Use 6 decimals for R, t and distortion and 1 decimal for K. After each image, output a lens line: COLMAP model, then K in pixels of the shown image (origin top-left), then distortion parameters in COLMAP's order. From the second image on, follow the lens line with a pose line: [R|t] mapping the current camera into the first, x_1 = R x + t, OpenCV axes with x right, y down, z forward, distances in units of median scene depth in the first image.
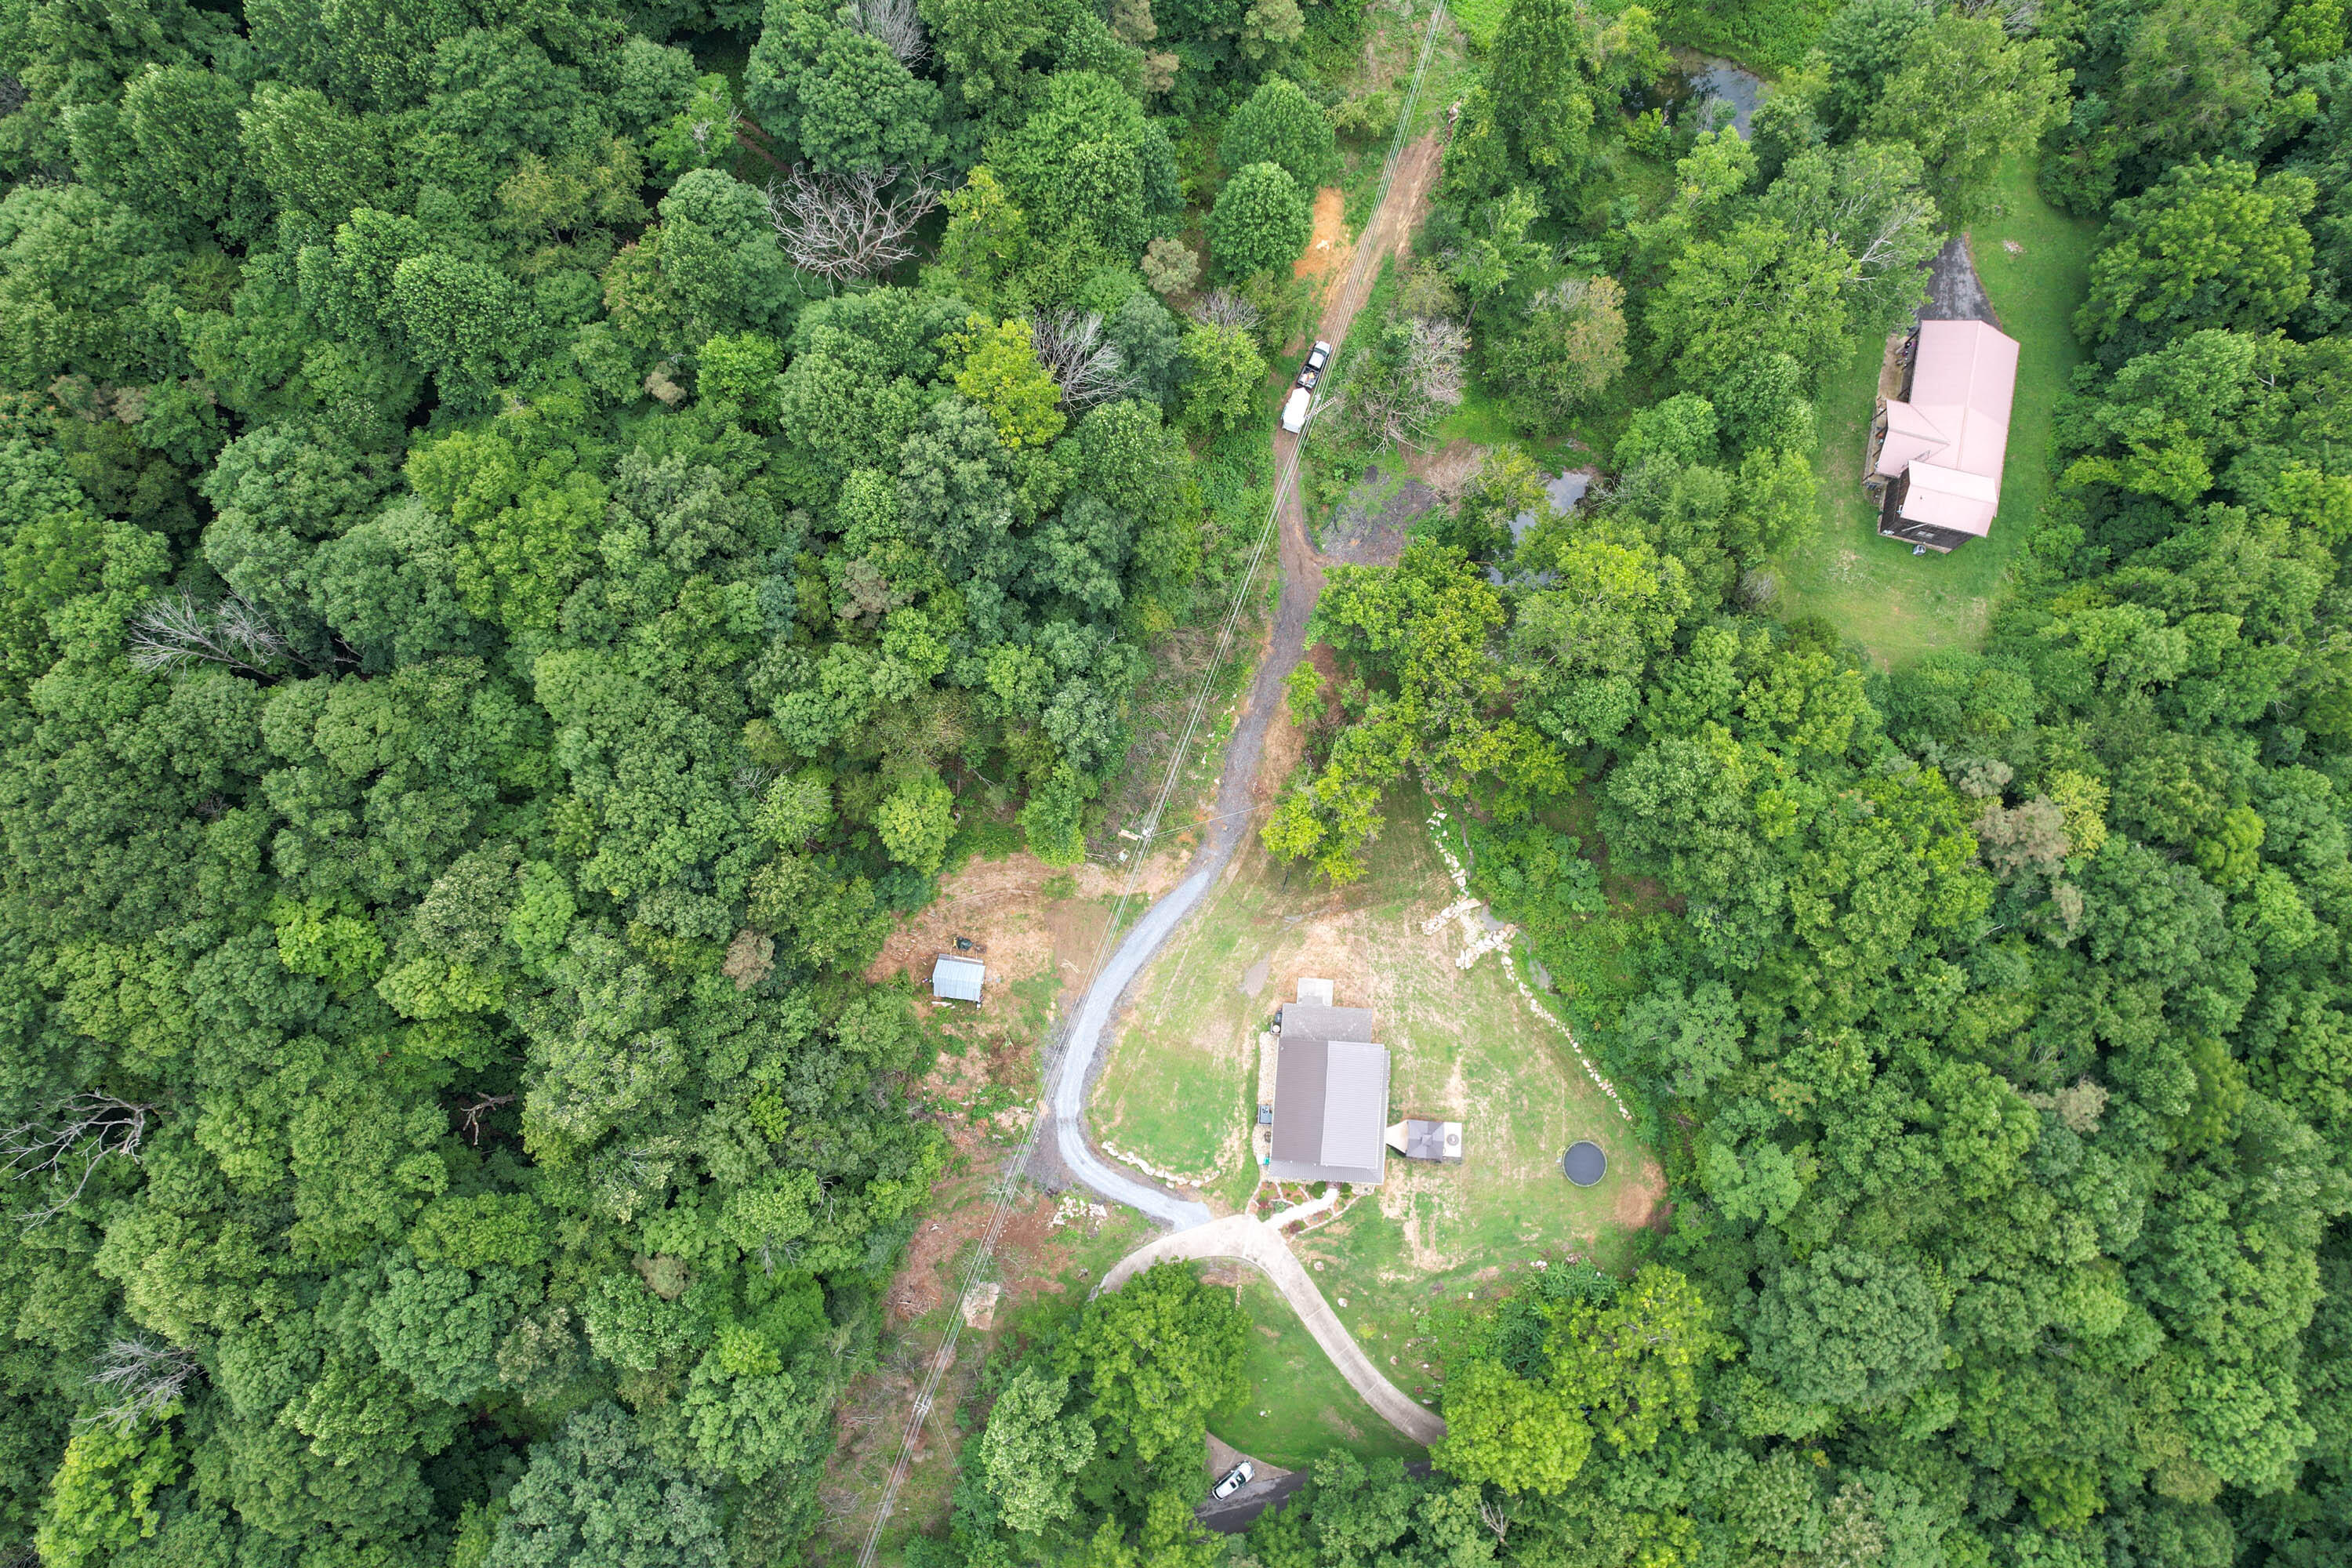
lens RADIAL K [[1497.9, 0, 1166.9], [0, 1497.9, 772.4], [0, 0, 1]] dist [-0.066646, 0.072004]
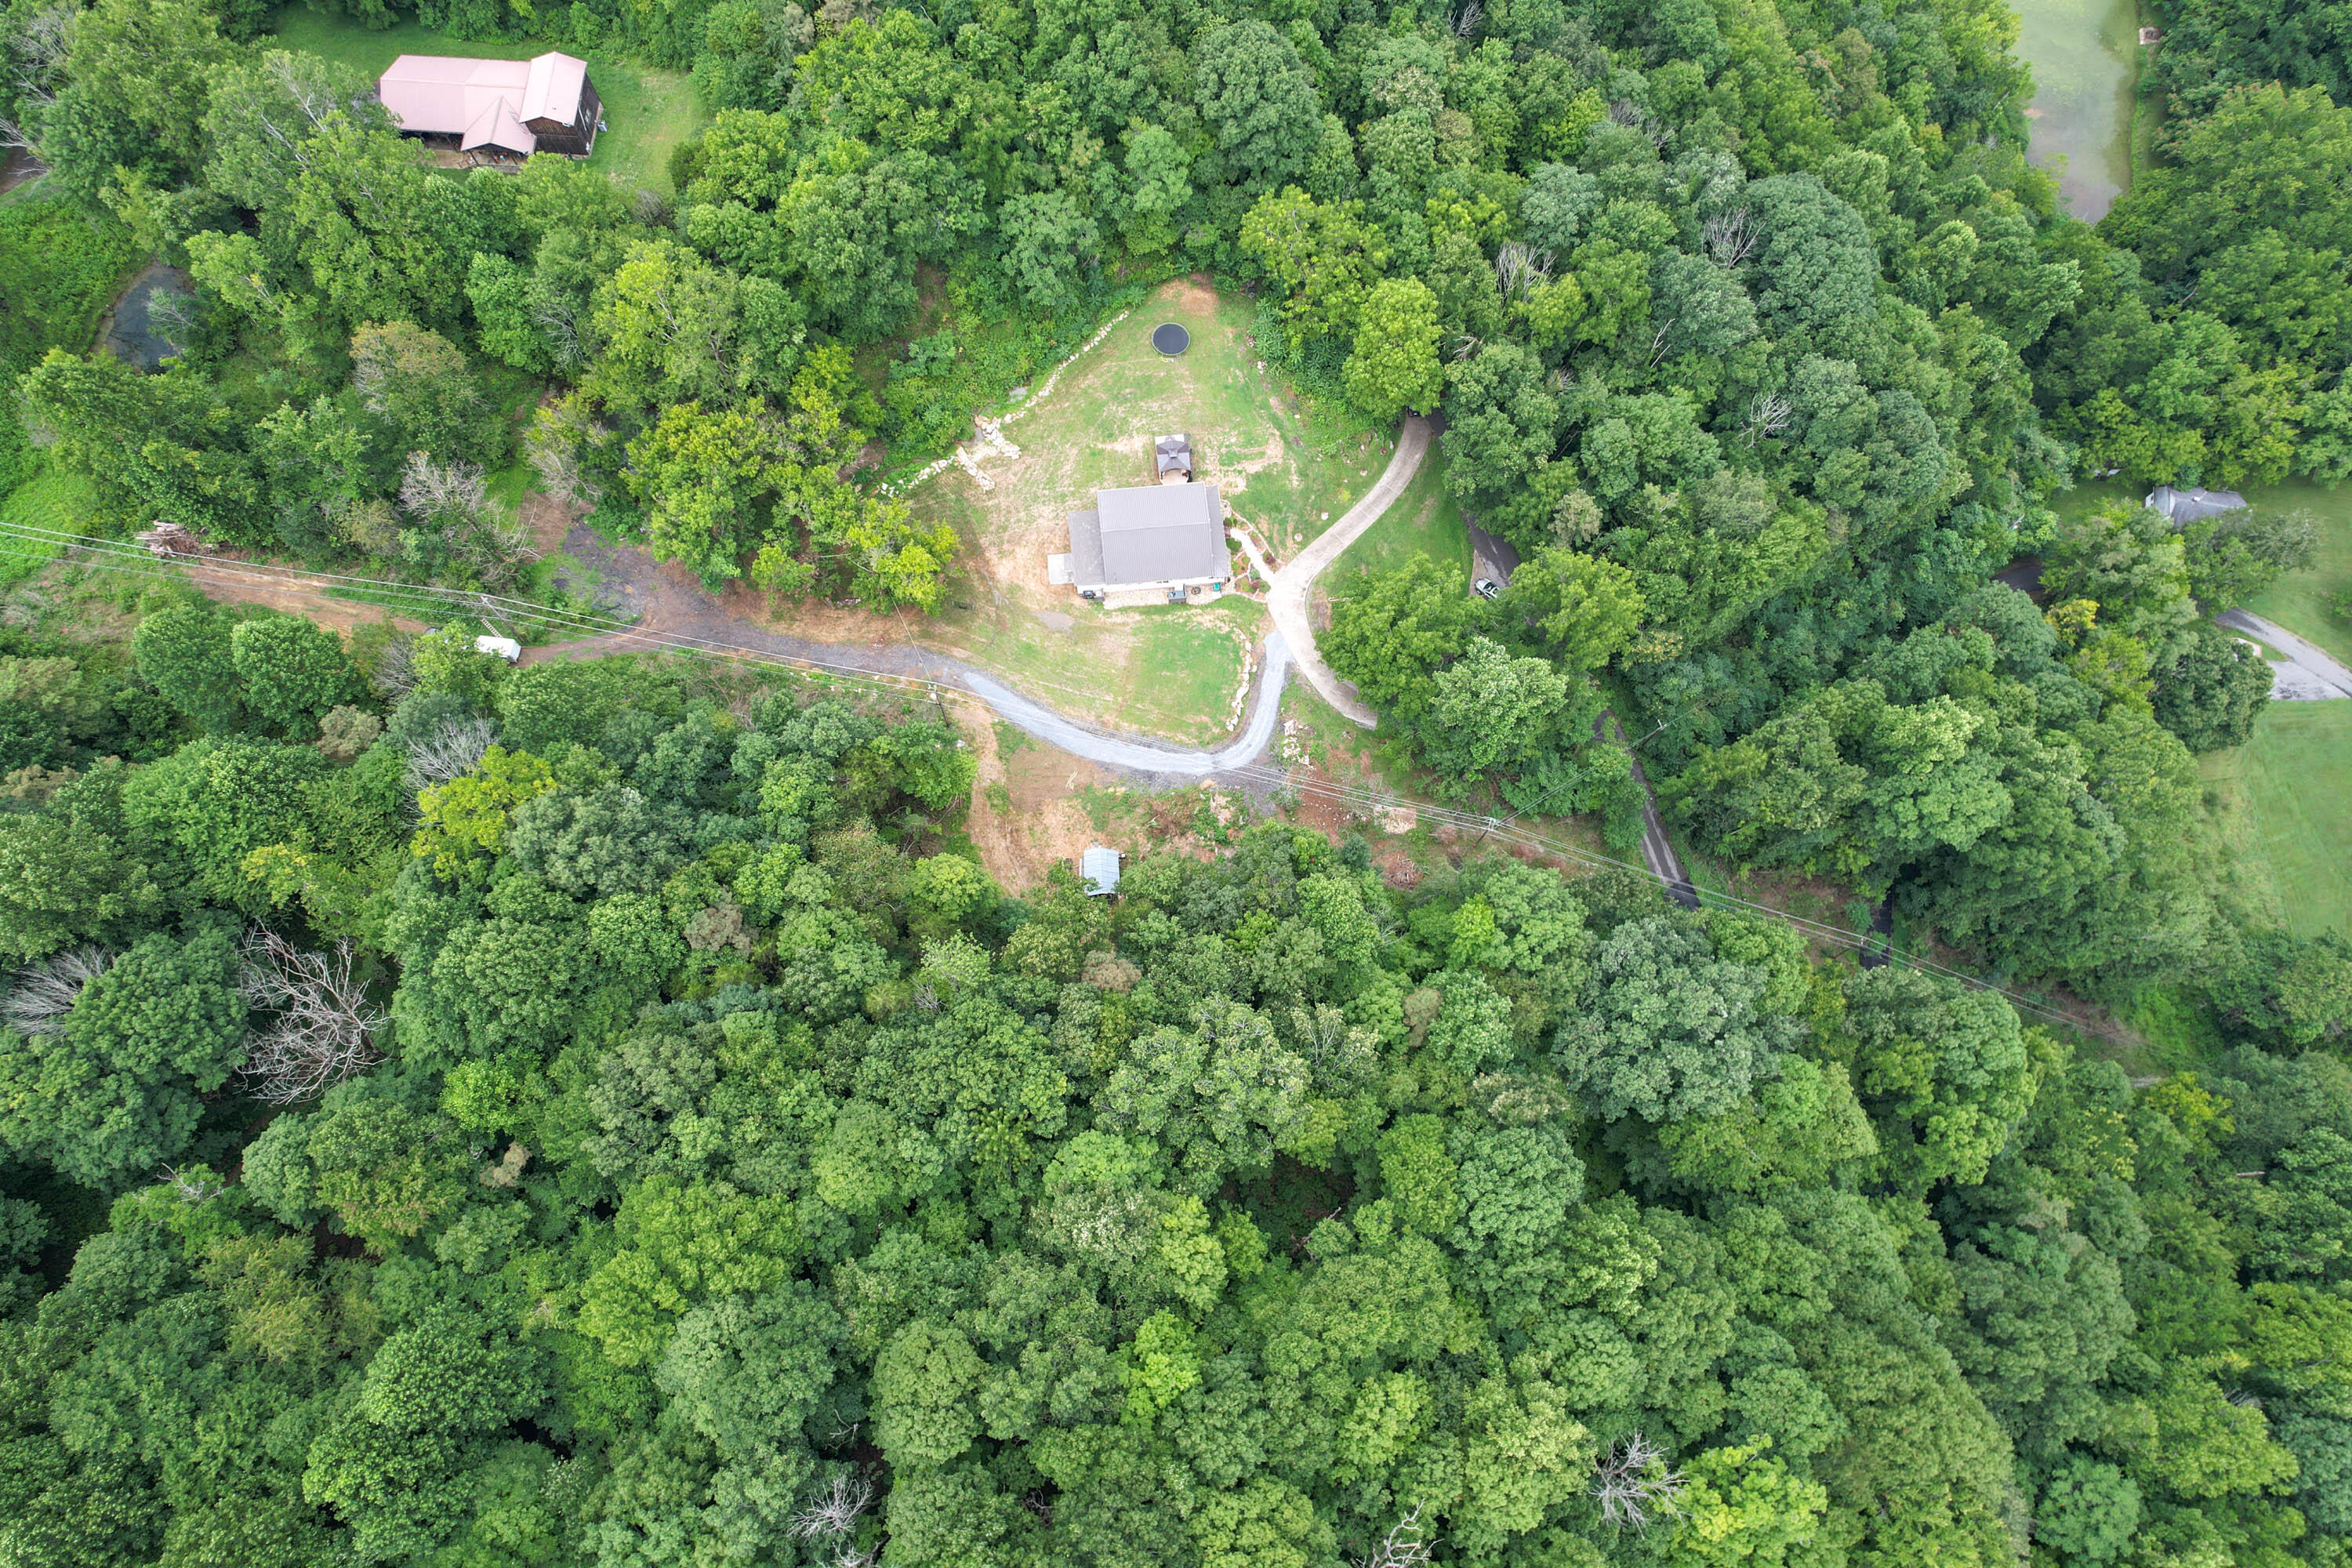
lens RADIAL K [[1497.9, 0, 1168.8], [0, 1497.9, 787.2], [0, 0, 1]] dist [-0.066646, 0.072004]
pose [[-0.172888, -0.946356, 0.272984, -0.373362], [0.968654, -0.113174, 0.221136, -0.037205], [-0.178378, 0.302658, 0.936258, 0.009625]]
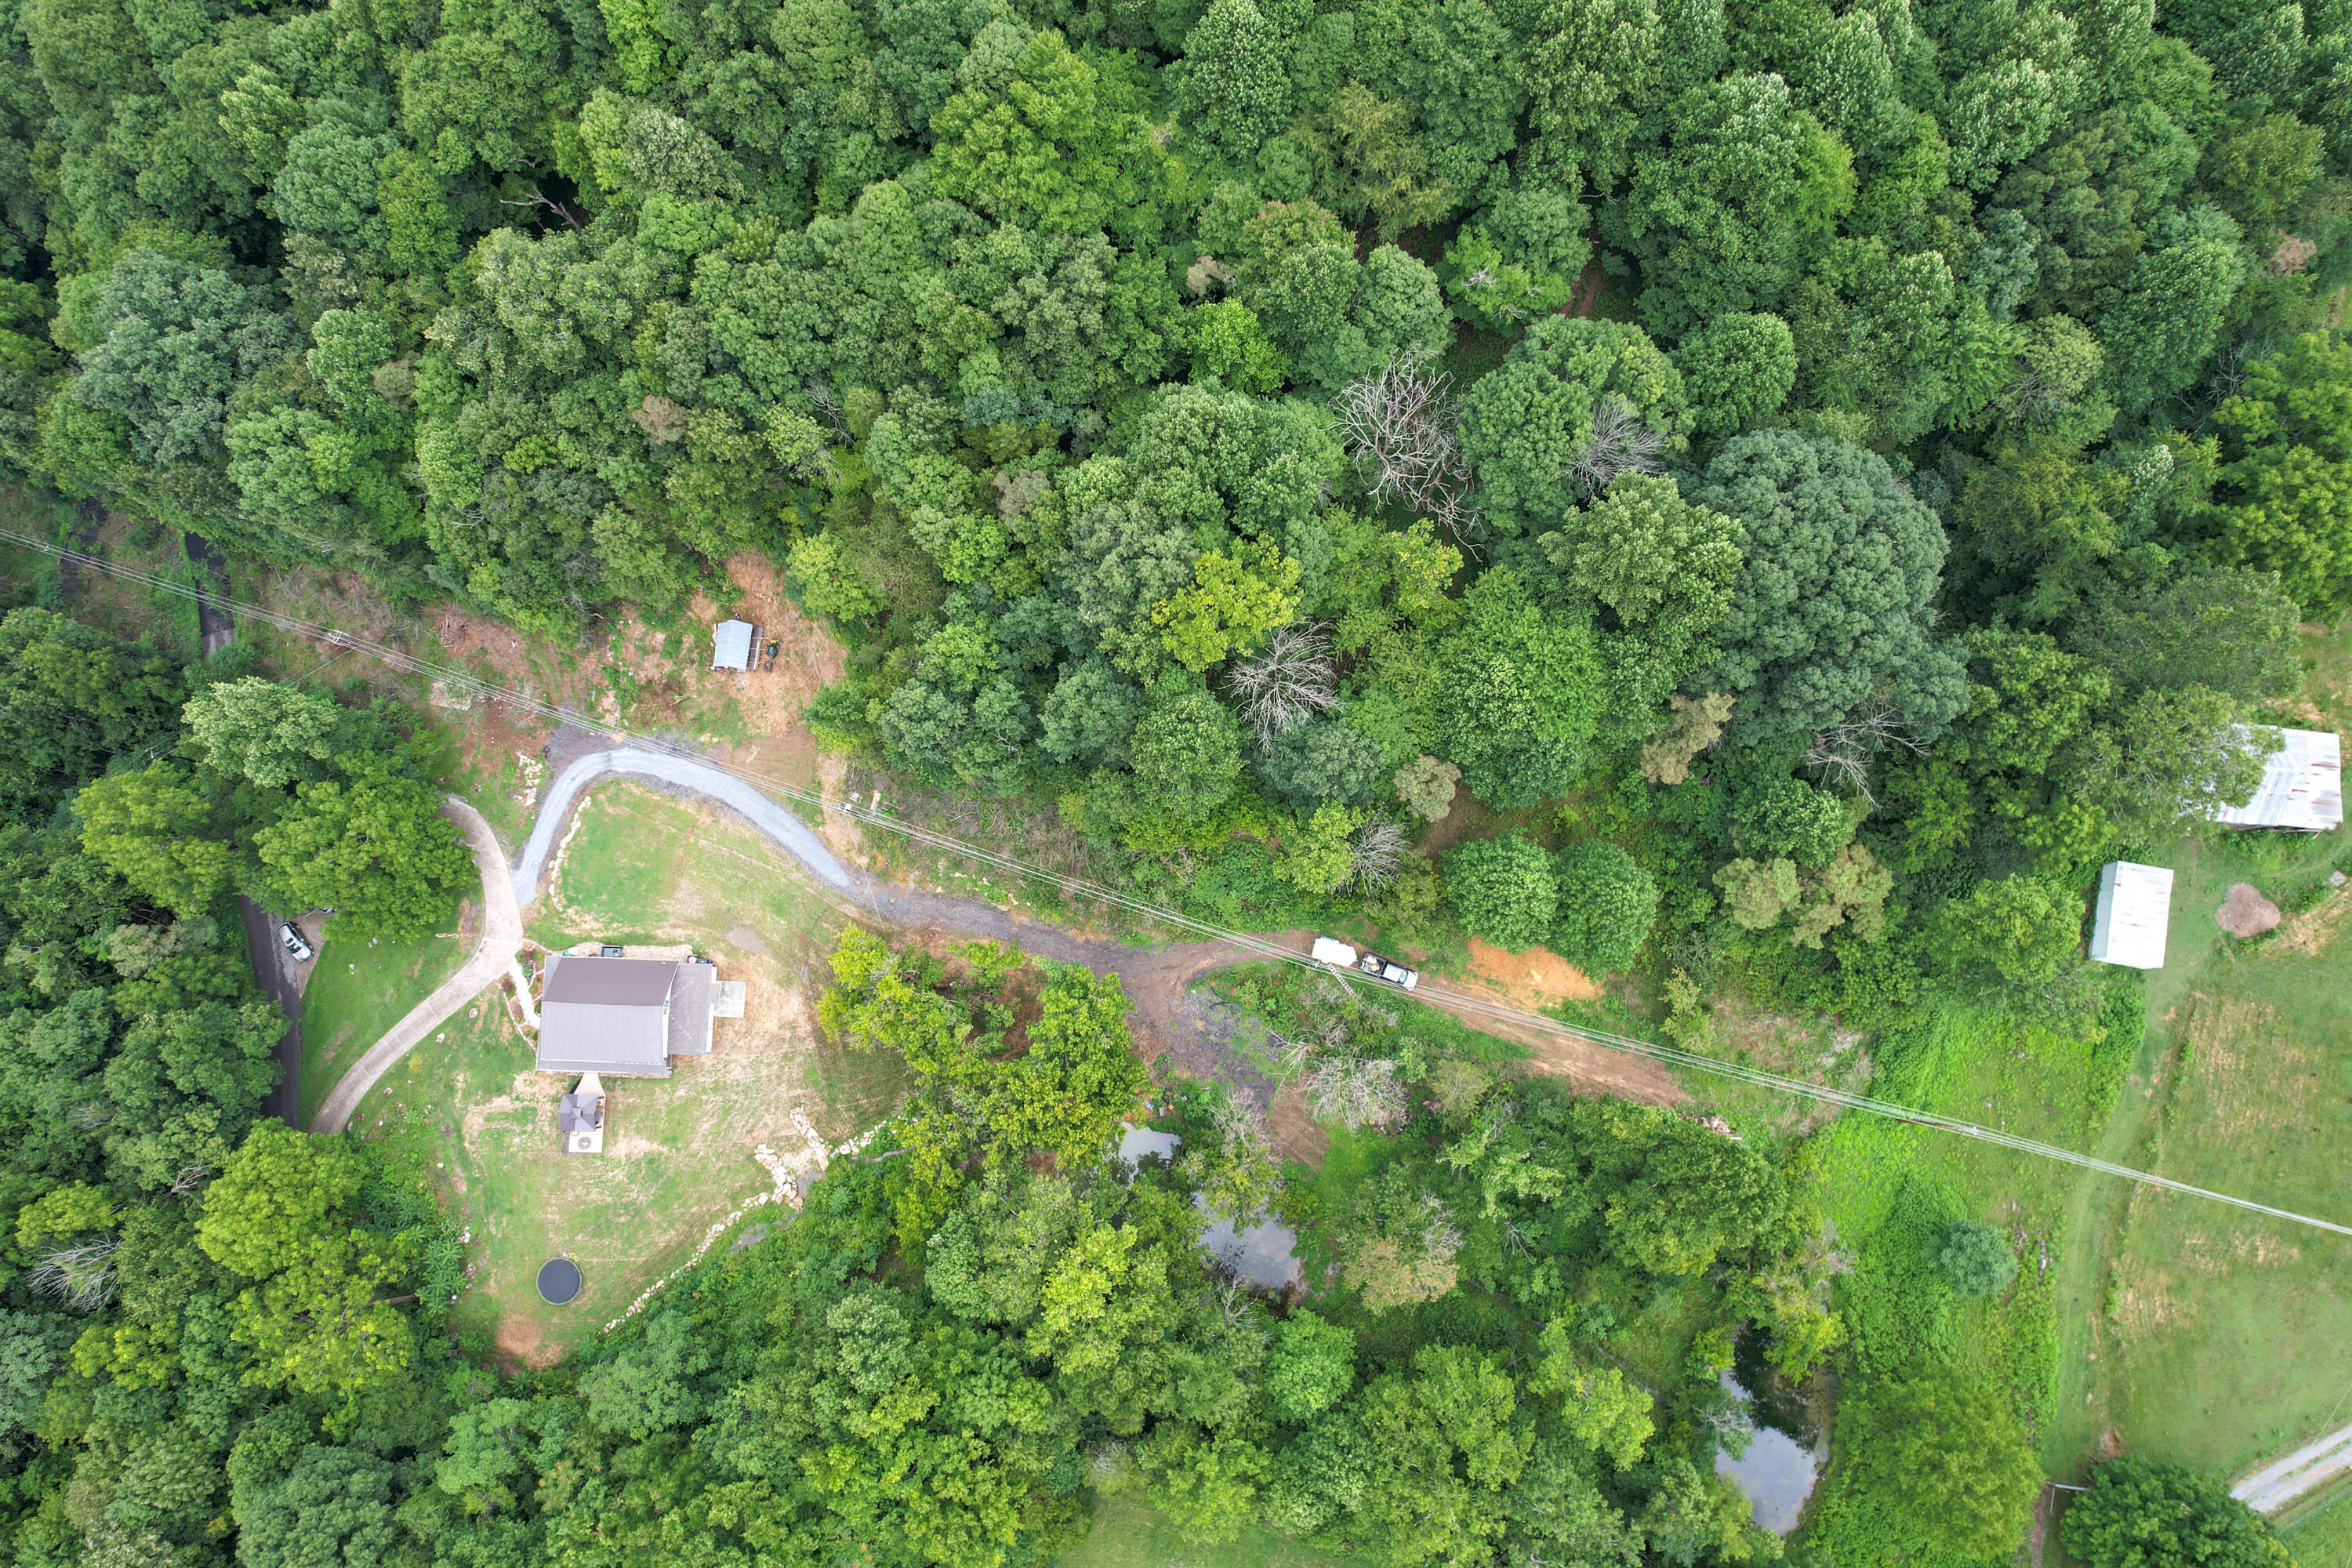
lens RADIAL K [[1497.9, 0, 1171.7], [0, 1497.9, 763.1], [0, 0, 1]] dist [-0.066646, 0.072004]
pose [[0.048612, 0.983982, -0.171514, 0.131726], [-0.983596, 0.077025, 0.163114, -0.321467], [0.173712, 0.160771, 0.971585, 0.067182]]
